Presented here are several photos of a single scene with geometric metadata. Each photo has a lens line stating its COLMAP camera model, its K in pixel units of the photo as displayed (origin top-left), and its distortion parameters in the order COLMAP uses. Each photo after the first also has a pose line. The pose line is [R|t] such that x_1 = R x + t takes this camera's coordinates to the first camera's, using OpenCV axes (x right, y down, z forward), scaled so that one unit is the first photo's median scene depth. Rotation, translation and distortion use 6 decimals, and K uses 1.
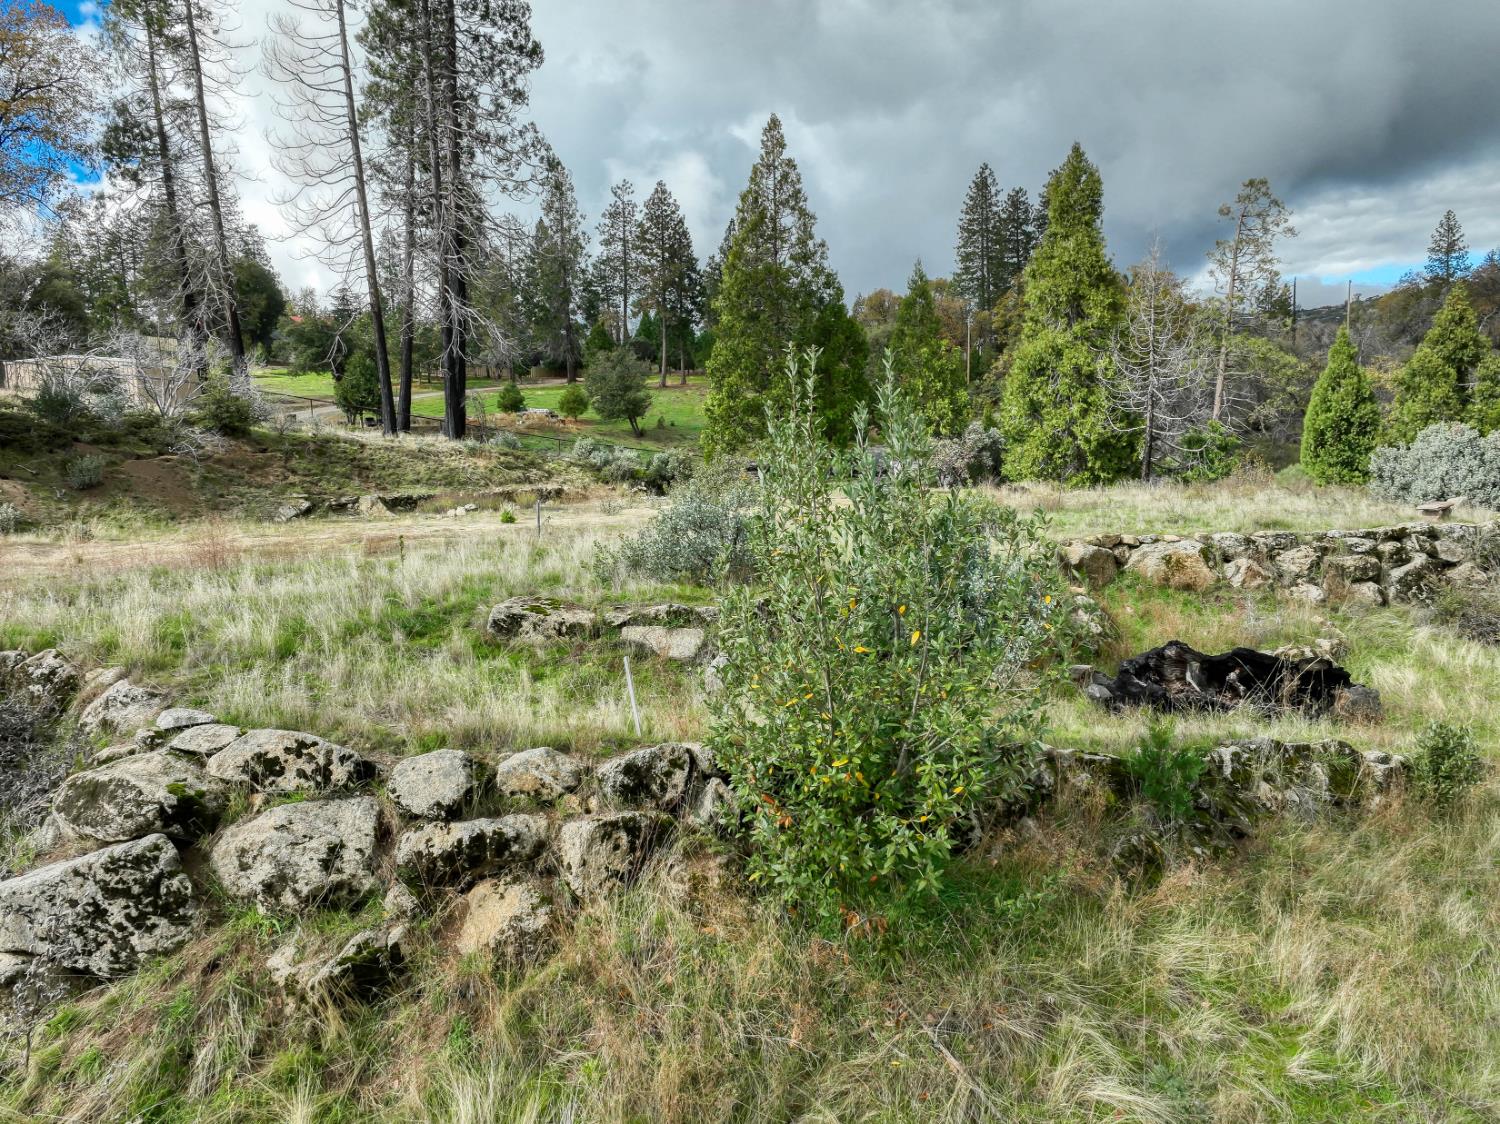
lens RADIAL K [[1050.0, 0, 748.8], [0, 1050.0, 560.0], [0, 0, 1]] dist [0.008933, 0.025501]
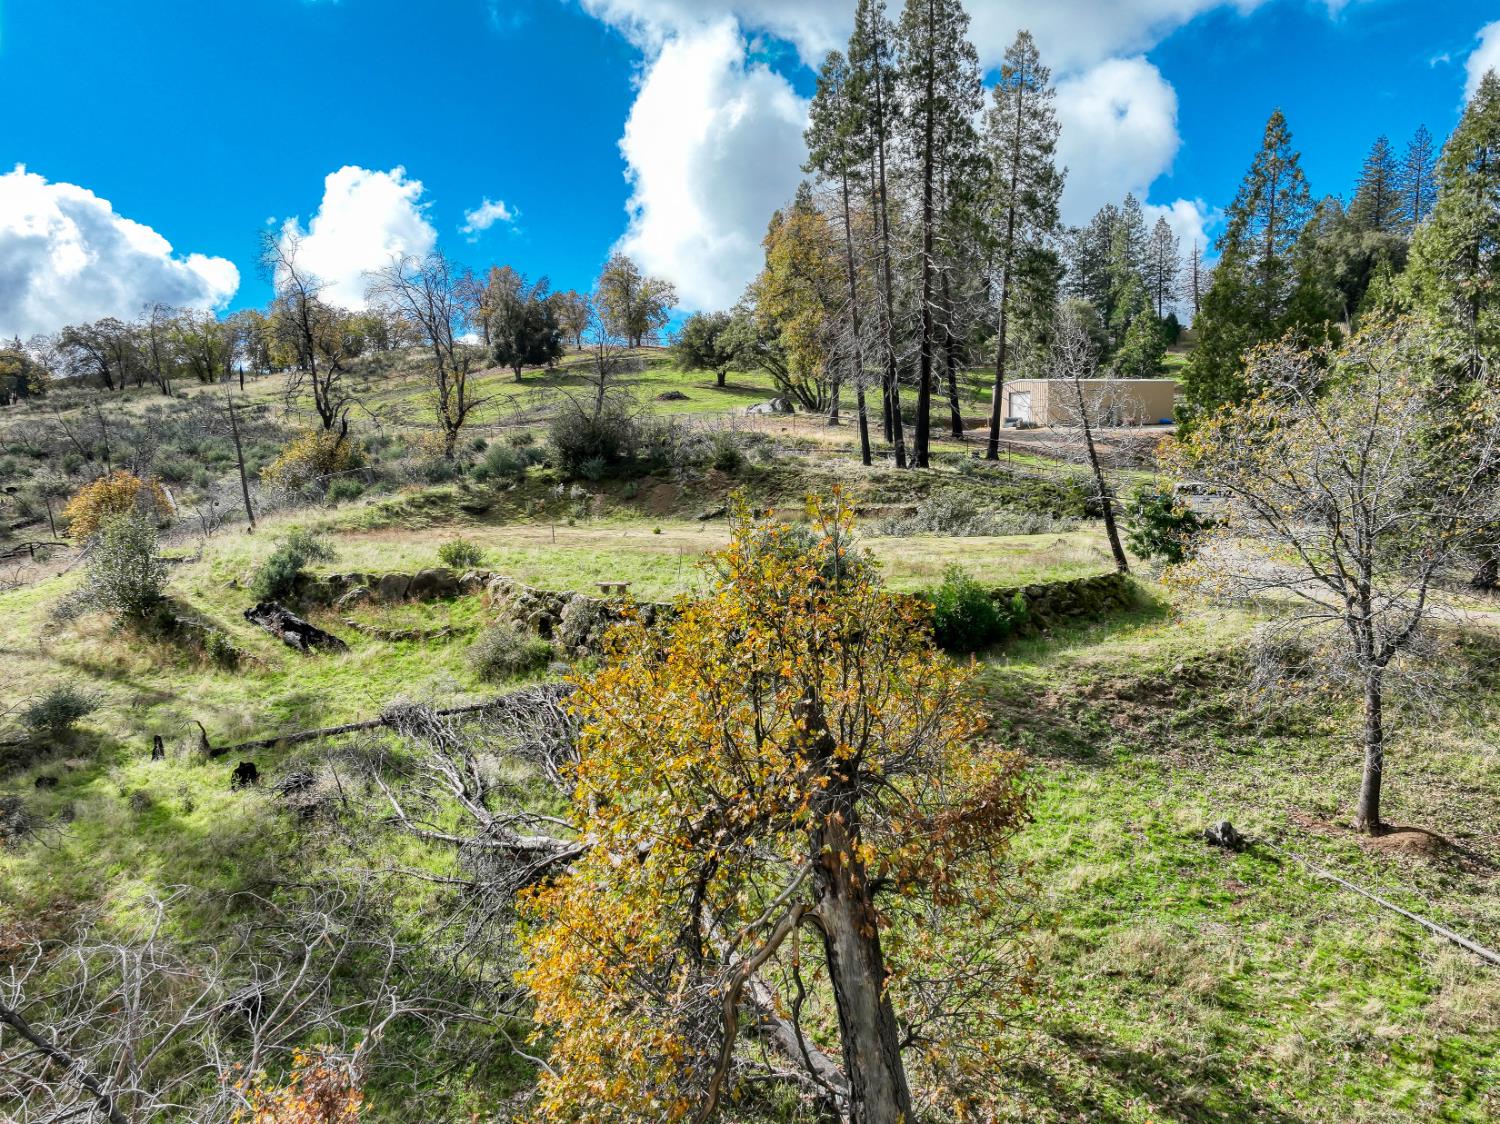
lens RADIAL K [[1050.0, 0, 751.3], [0, 1050.0, 567.8], [0, 0, 1]] dist [0.008933, 0.025501]
pose [[0.367124, 0.119416, -0.922475, 0.786740], [-0.074168, 0.992325, 0.098941, -0.087708], [0.927210, 0.032094, 0.373164, 0.255237]]
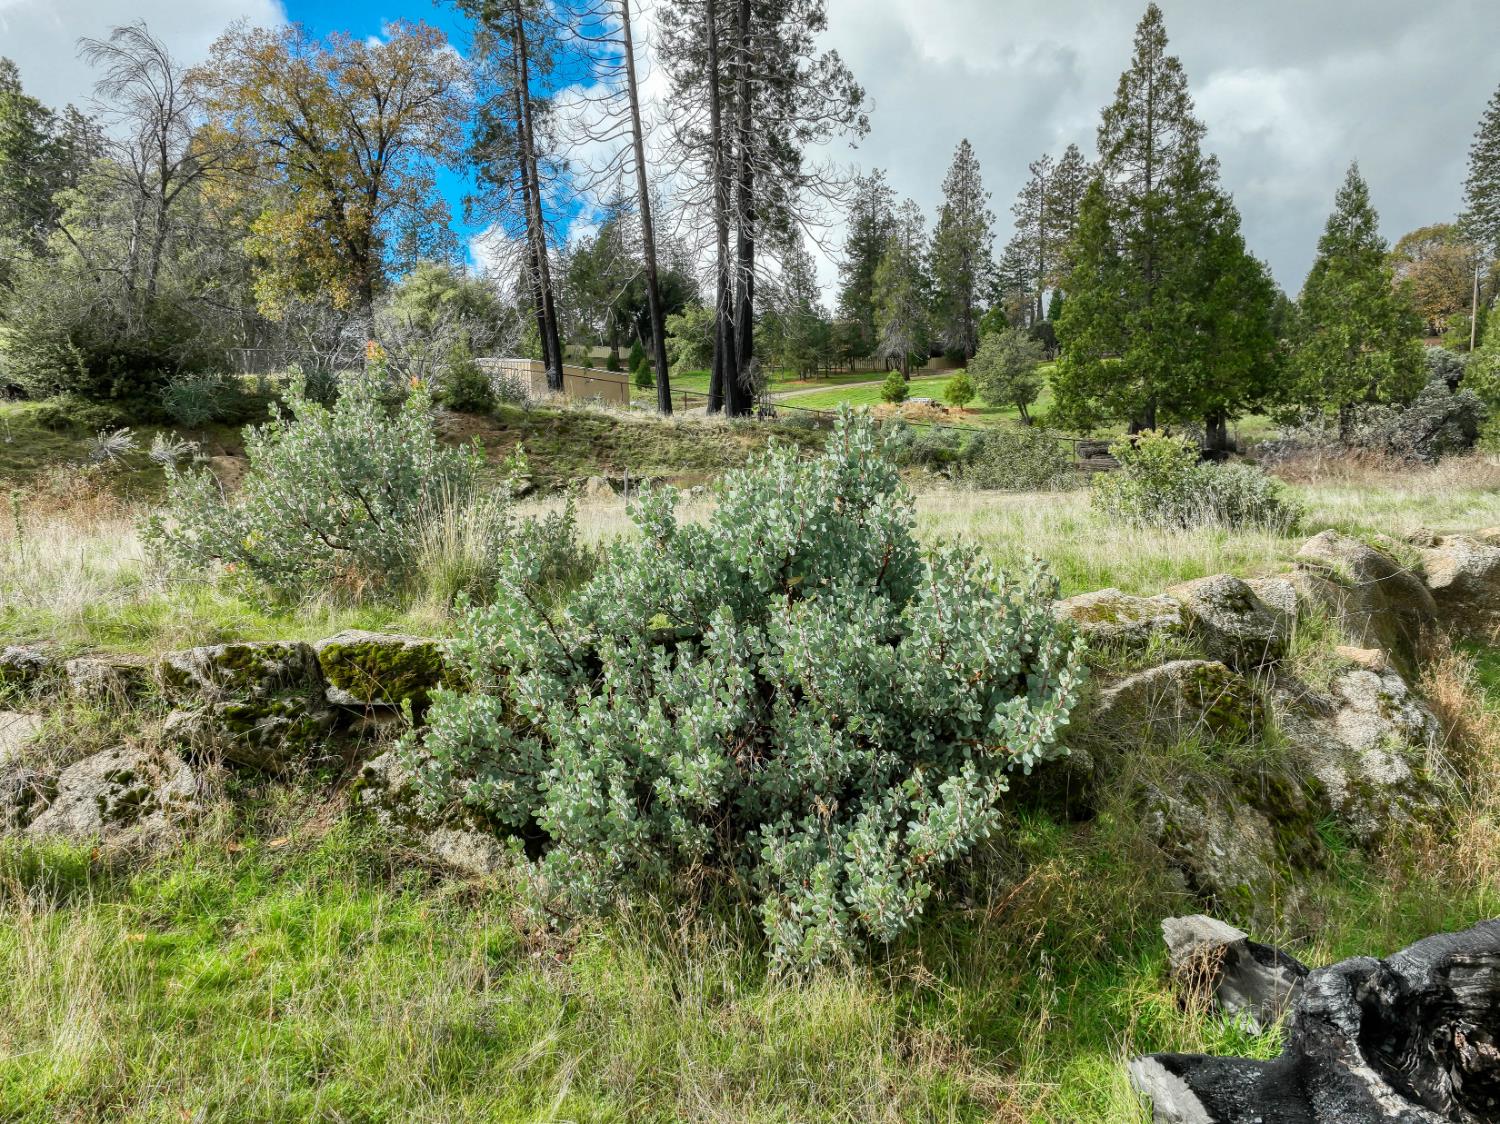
lens RADIAL K [[1050.0, 0, 749.3], [0, 1050.0, 560.5], [0, 0, 1]] dist [0.008933, 0.025501]
pose [[0.920444, 0.031327, -0.389617, 0.071018], [-0.030562, 0.999500, 0.008164, -0.000721], [0.389678, 0.004392, 0.920941, 0.153448]]
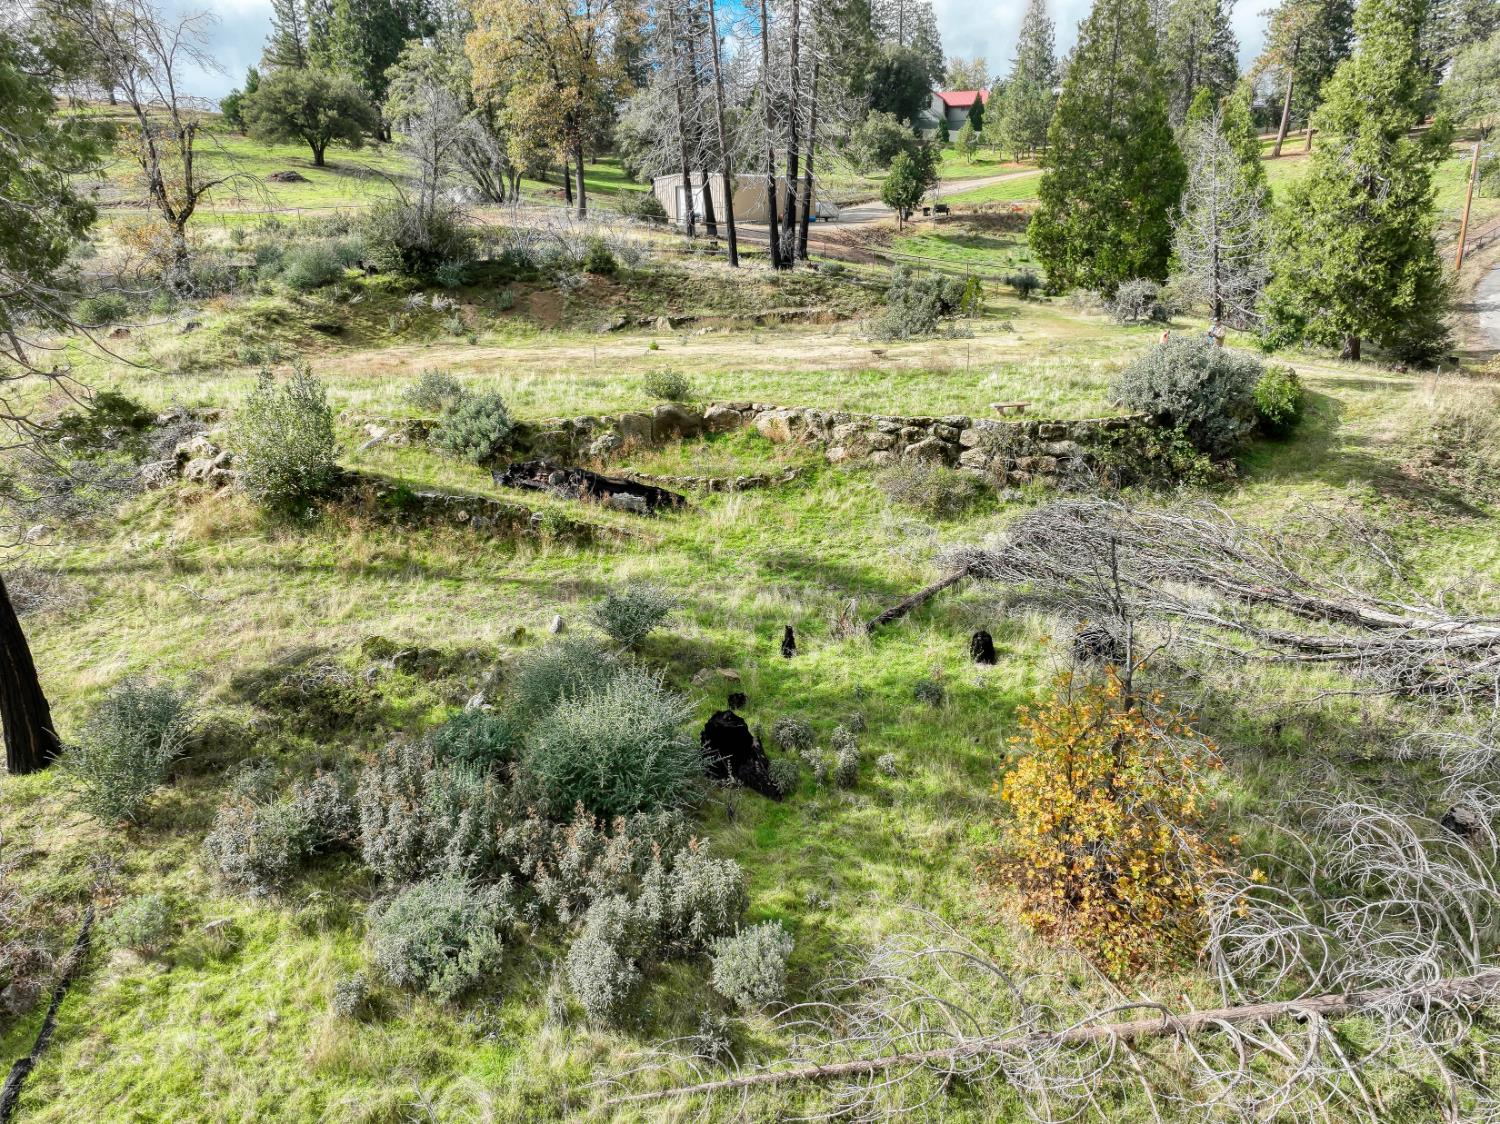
lens RADIAL K [[1050.0, 0, 747.0], [0, 1050.0, 562.5], [0, 0, 1]] dist [0.008933, 0.025501]
pose [[0.781265, 0.198467, -0.591808, 0.482934], [-0.059420, 0.967447, 0.245998, -0.065824], [0.621365, -0.157025, 0.767625, -0.113117]]
